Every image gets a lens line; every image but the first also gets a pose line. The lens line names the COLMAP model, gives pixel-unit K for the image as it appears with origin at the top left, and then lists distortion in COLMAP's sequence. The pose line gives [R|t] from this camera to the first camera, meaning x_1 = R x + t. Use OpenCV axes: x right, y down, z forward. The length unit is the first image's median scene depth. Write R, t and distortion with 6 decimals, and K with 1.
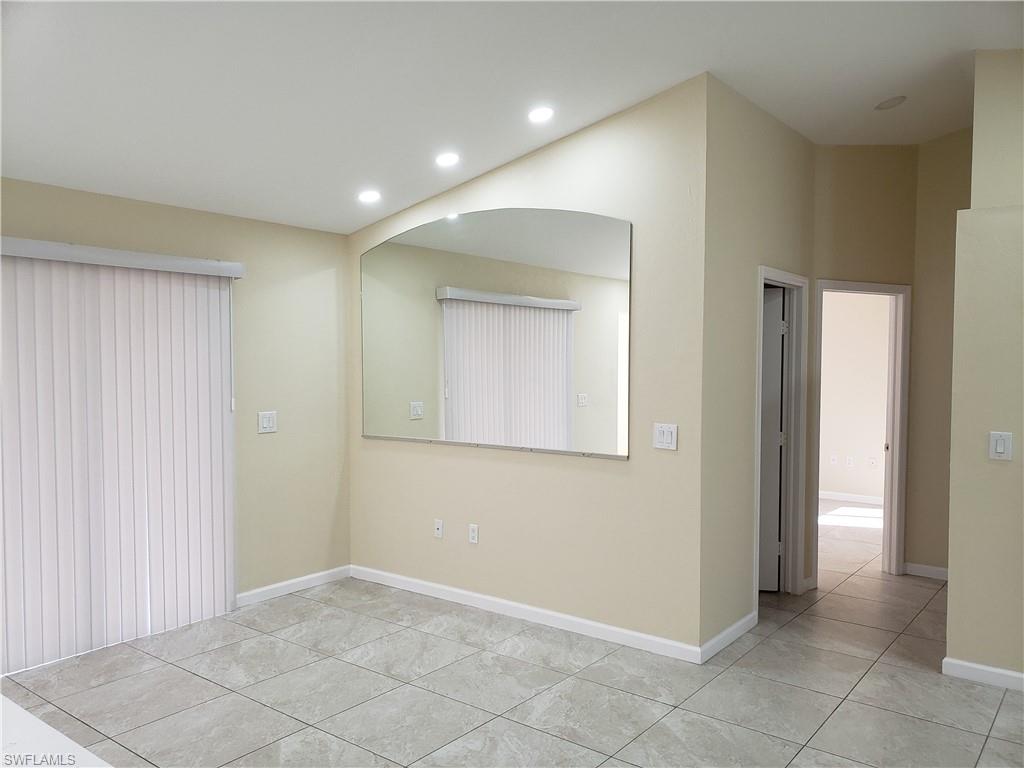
lens RADIAL K [[794.2, 0, 511.3], [0, 794.2, 396.1], [0, 0, 1]] dist [-0.000762, 0.001246]
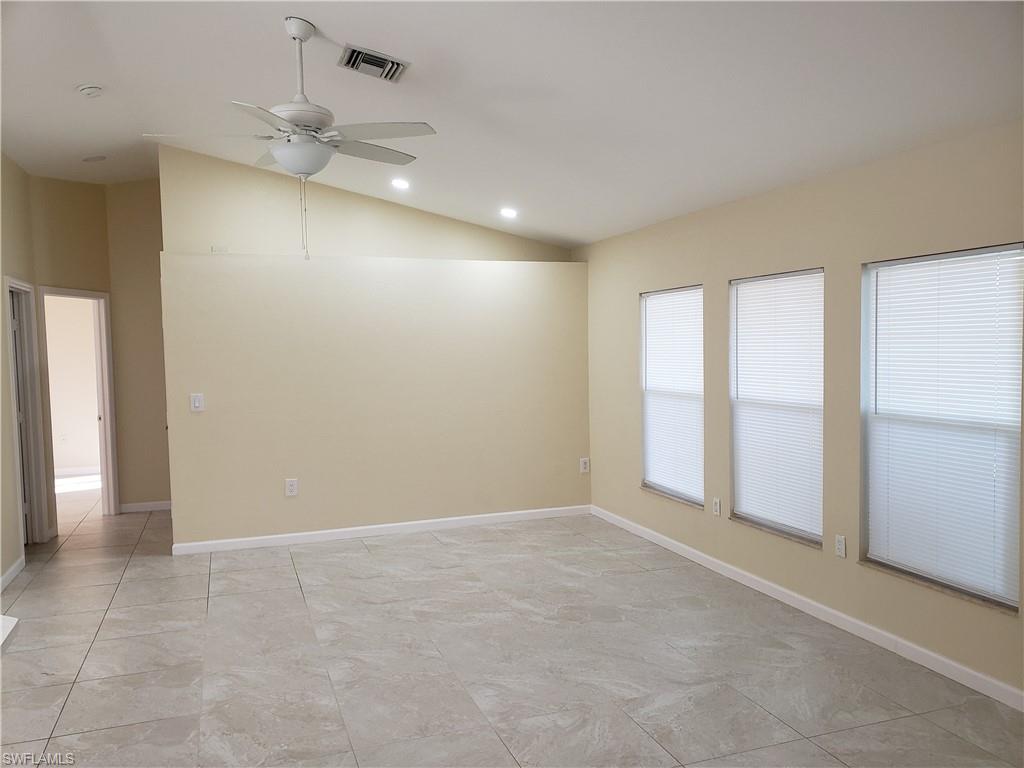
lens RADIAL K [[785.8, 0, 512.0], [0, 785.8, 384.0], [0, 0, 1]] dist [-0.003755, -0.002326]
pose [[0.530690, -0.059615, 0.845467, -0.265720], [0.058514, 0.997720, 0.033622, 0.006685], [-0.845544, 0.031629, 0.532969, -0.264328]]
